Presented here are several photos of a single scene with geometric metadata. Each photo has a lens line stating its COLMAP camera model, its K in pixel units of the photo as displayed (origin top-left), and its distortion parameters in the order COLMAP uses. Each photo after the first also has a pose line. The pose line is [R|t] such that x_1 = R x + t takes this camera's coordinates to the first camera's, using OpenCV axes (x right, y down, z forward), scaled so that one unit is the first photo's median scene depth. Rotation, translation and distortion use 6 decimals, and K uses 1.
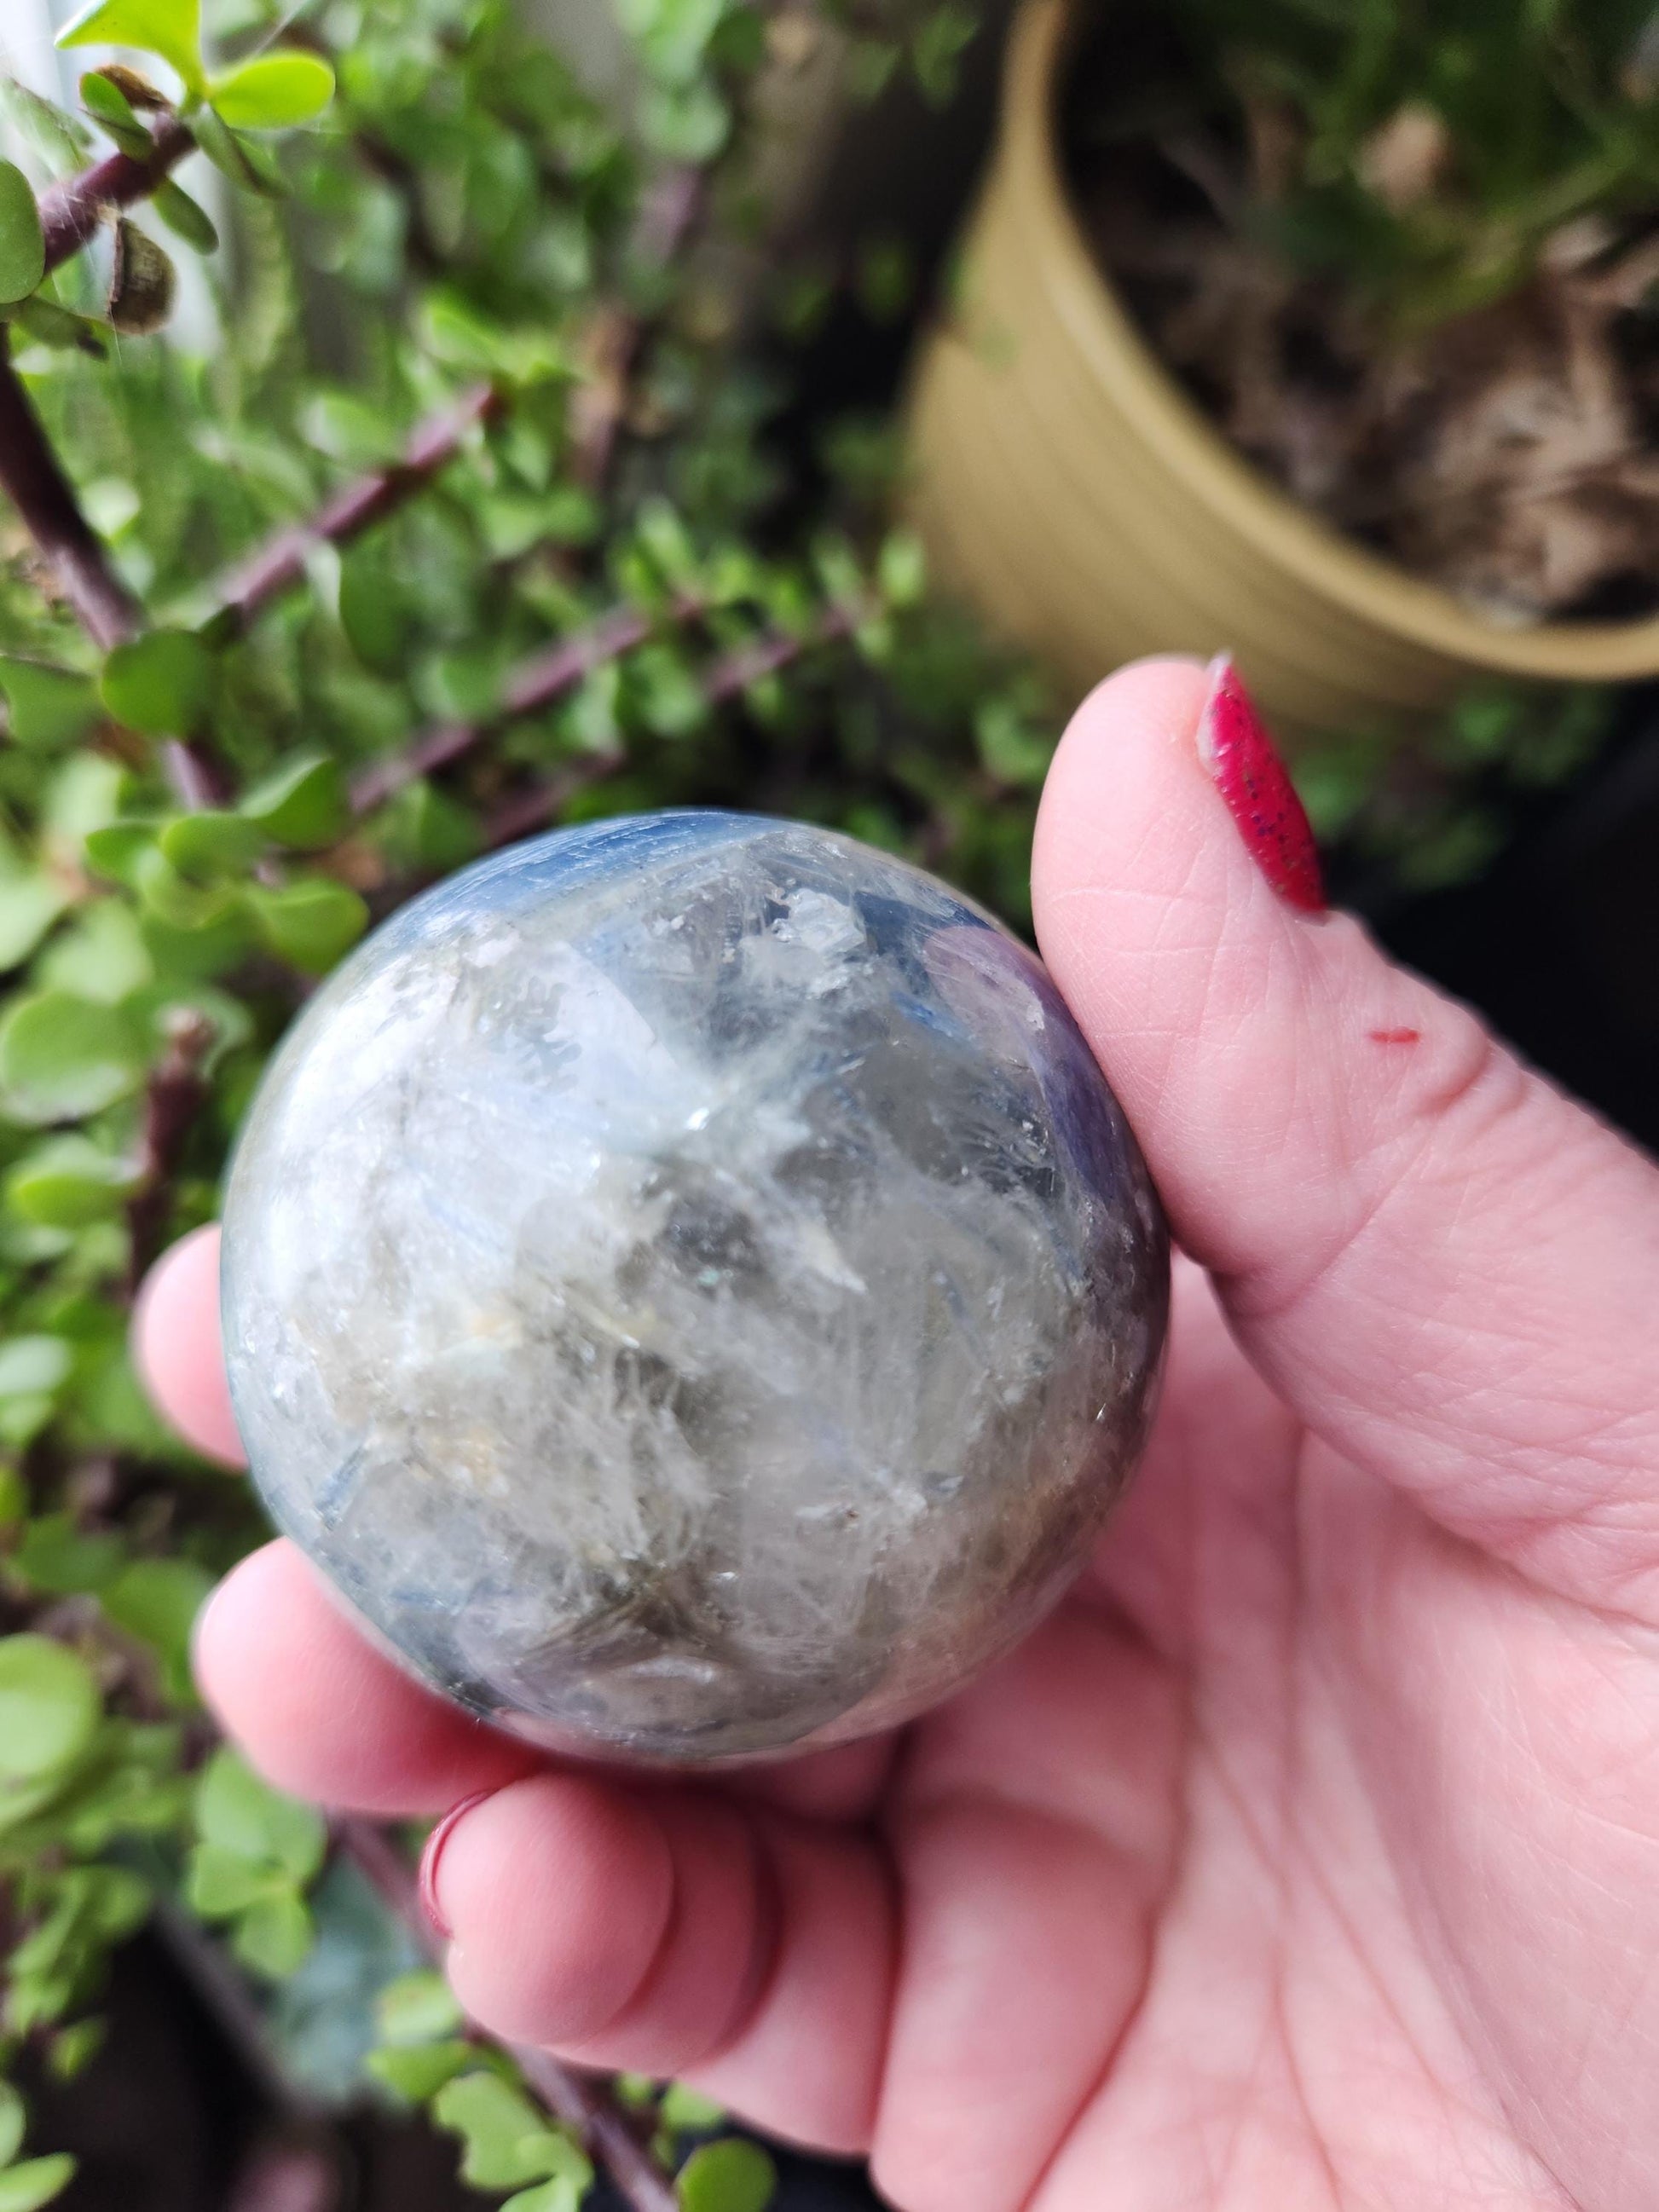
lens RADIAL K [[1848.1, 0, 836.4], [0, 1848.1, 1099.6], [0, 0, 1]] dist [-0.039743, -0.006632]
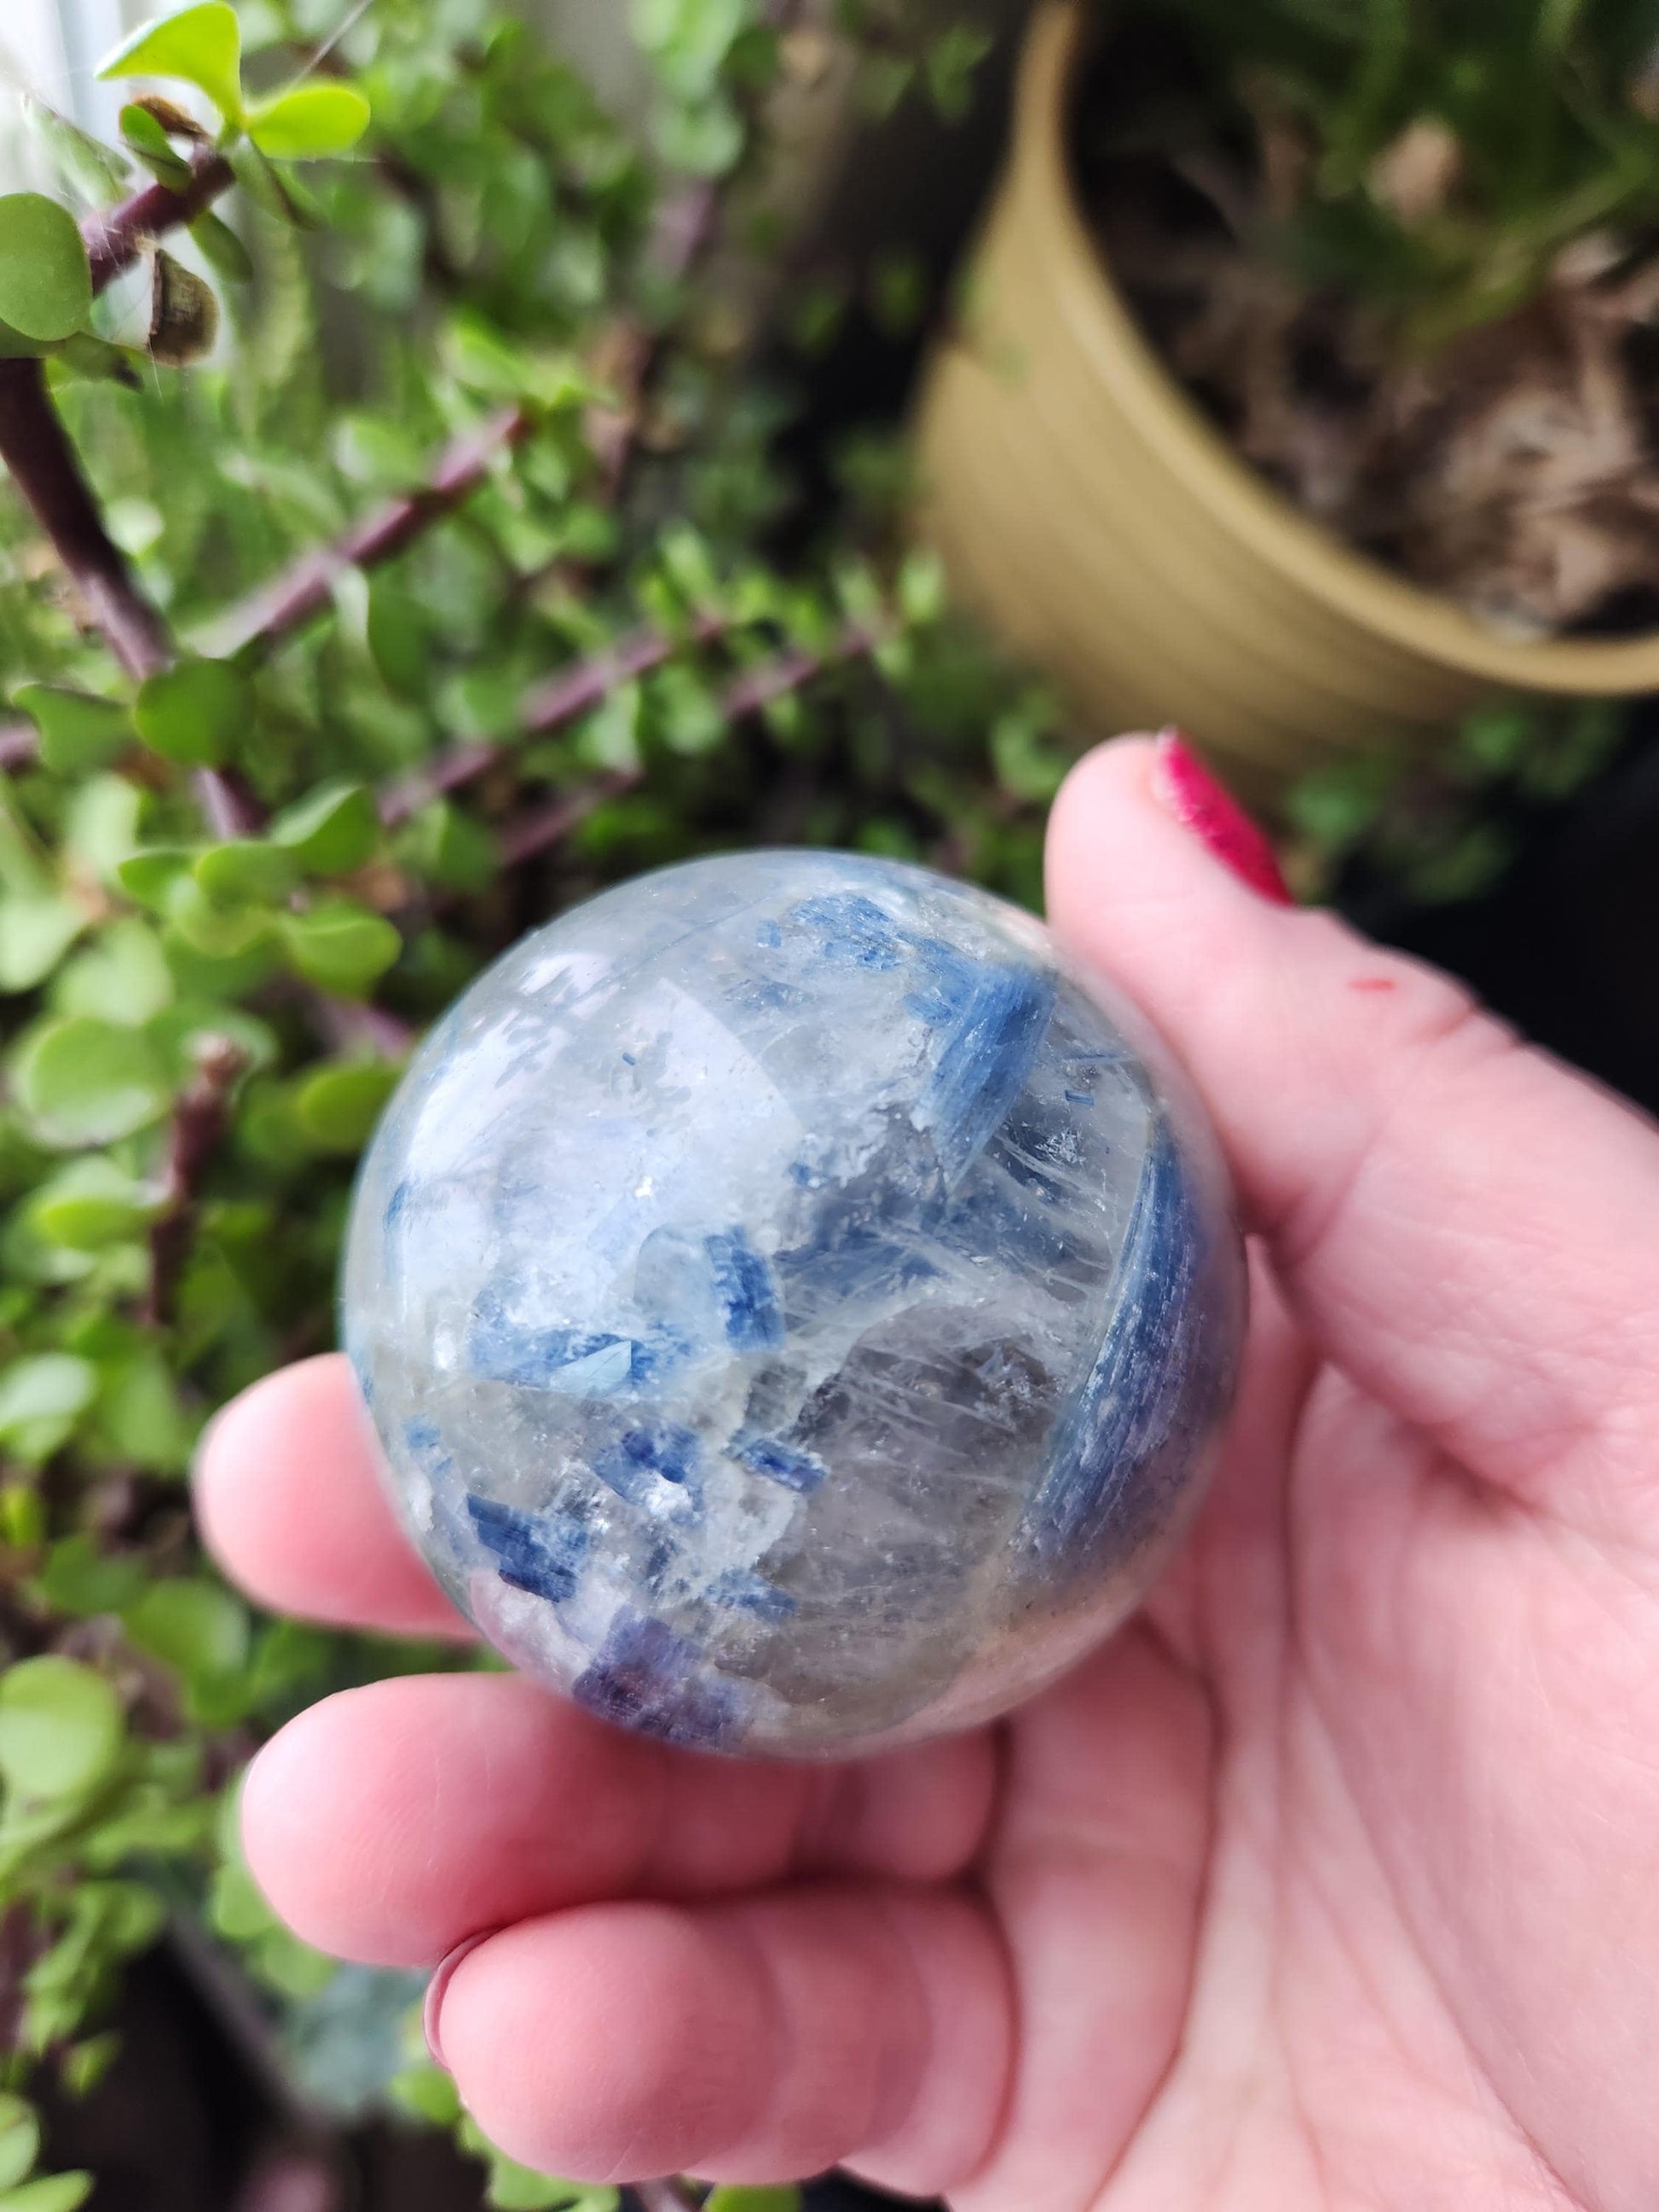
lens RADIAL K [[1848.1, 0, 836.4], [0, 1848.1, 1099.6], [0, 0, 1]] dist [-0.039743, -0.006632]
pose [[0.999998, 0.000794, 0.002037, -0.011237], [-0.000792, 0.999999, -0.001014, -0.008261], [-0.002037, 0.001012, 0.999997, -0.000963]]
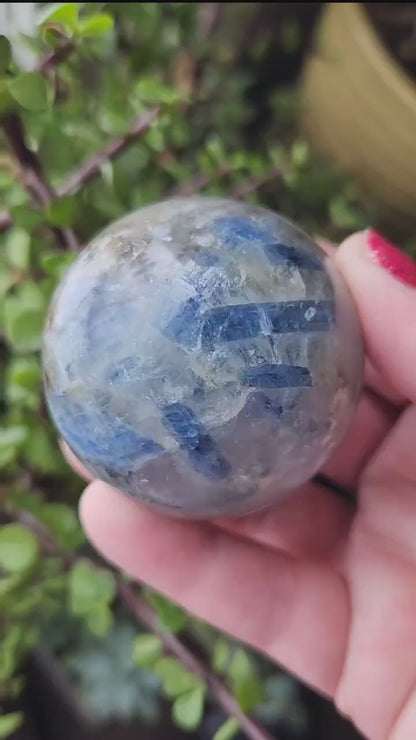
lens RADIAL K [[821.5, 0, 208.8], [0, 821.5, 392.1], [0, 0, 1]] dist [-0.074224, -0.002030]
pose [[0.995835, -0.020893, -0.088742, 0.001554], [0.023913, 0.999166, 0.033102, 0.025966], [0.087977, -0.035086, 0.995504, -0.231547]]
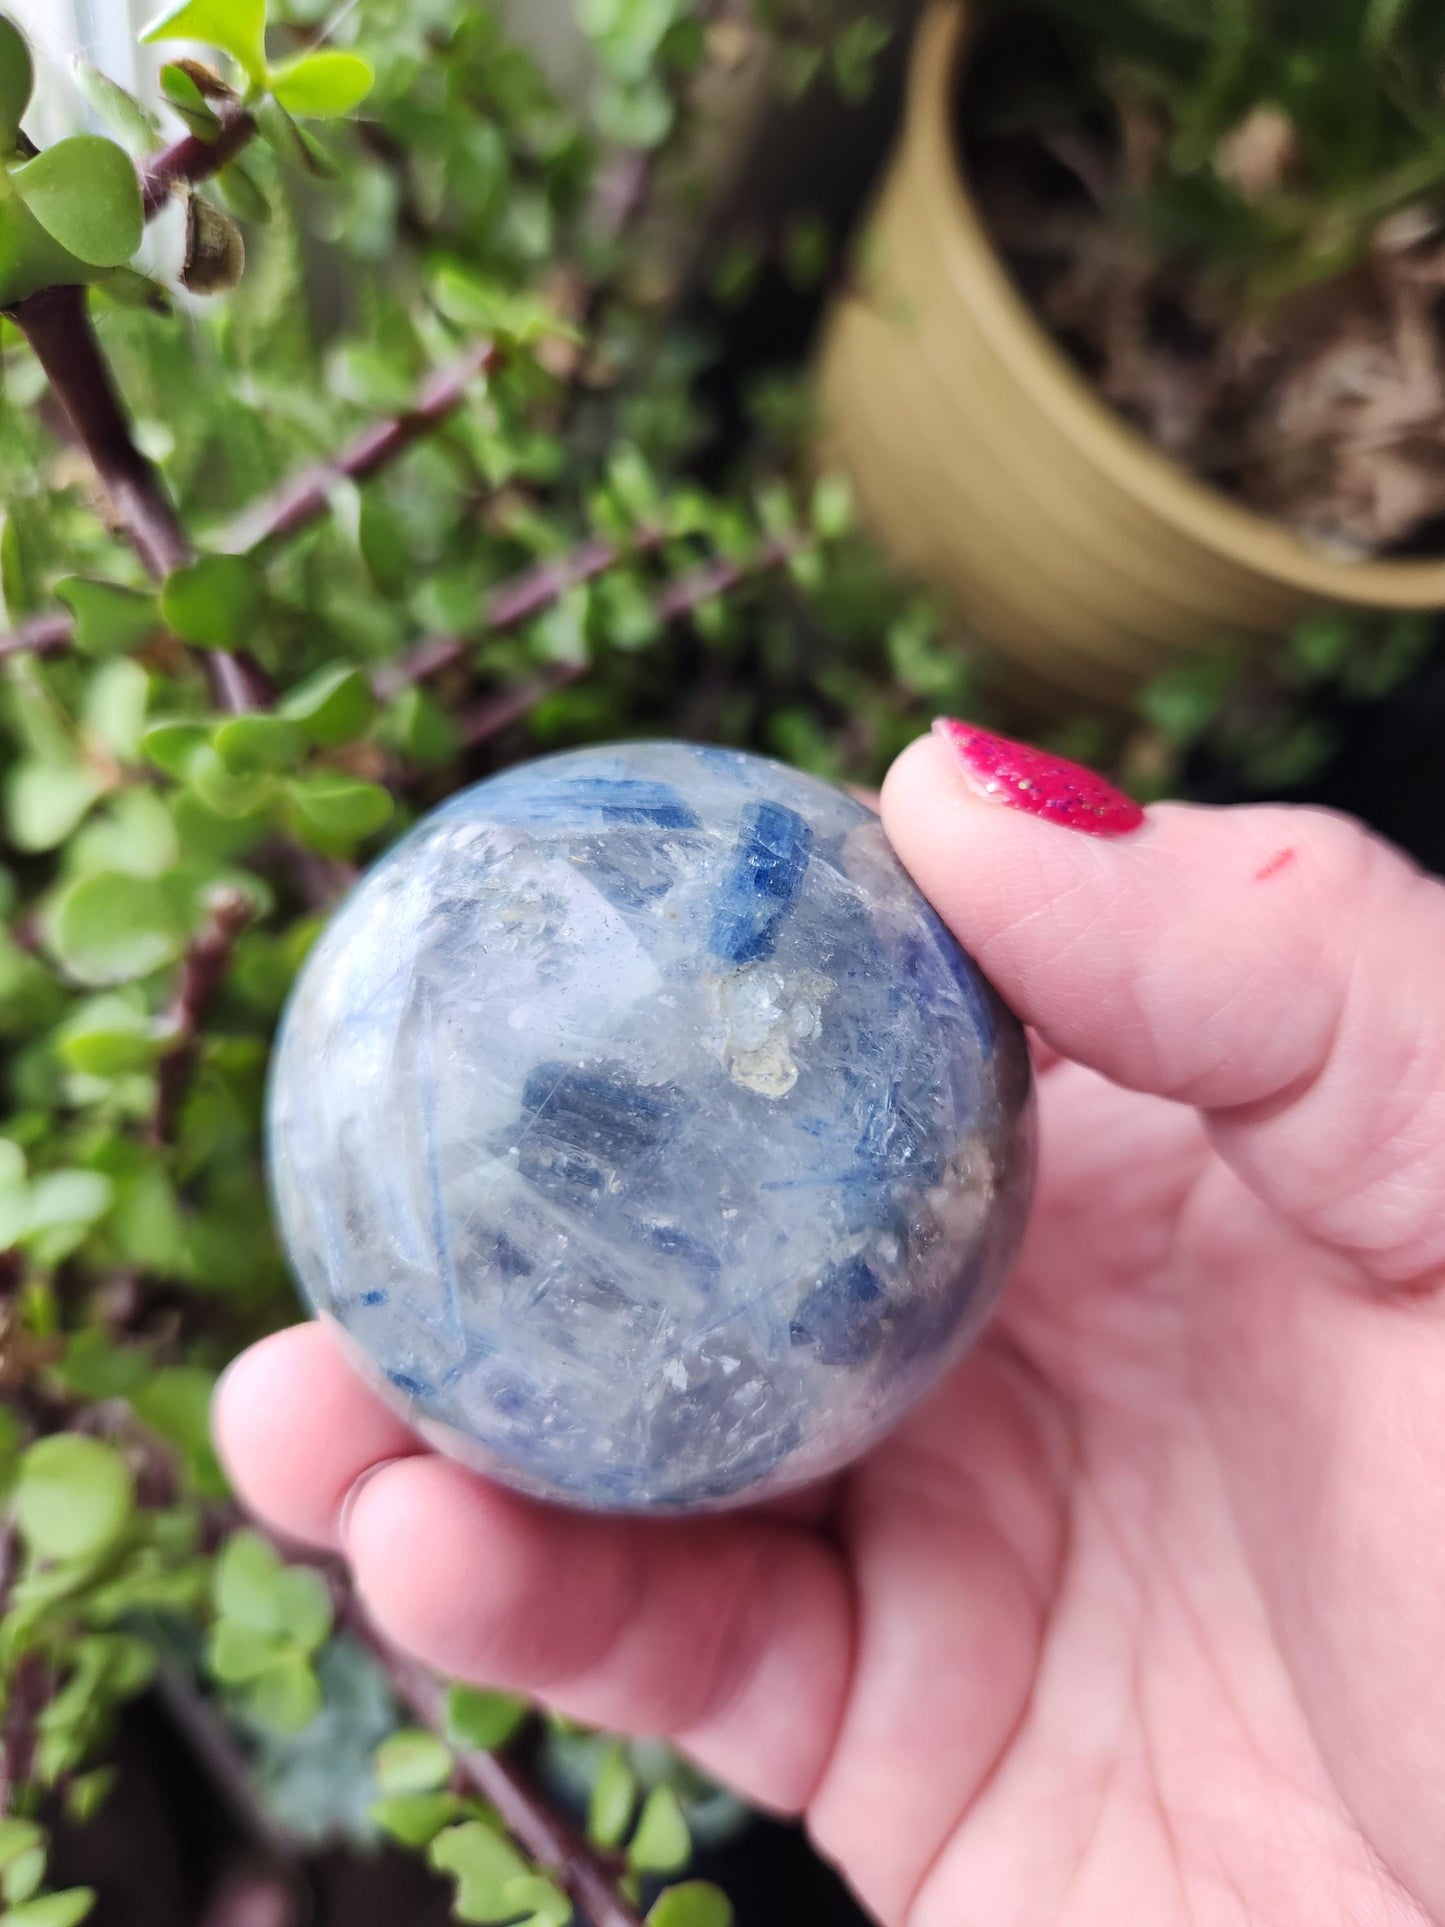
lens RADIAL K [[1609.9, 0, 728.5], [0, 1609.9, 957.9], [0, 0, 1]] dist [-0.039743, -0.006632]
pose [[0.999946, 0.009079, 0.005025, -0.029066], [-0.009060, 0.999952, -0.003732, -0.002709], [-0.005058, 0.003687, 0.999980, 0.003245]]
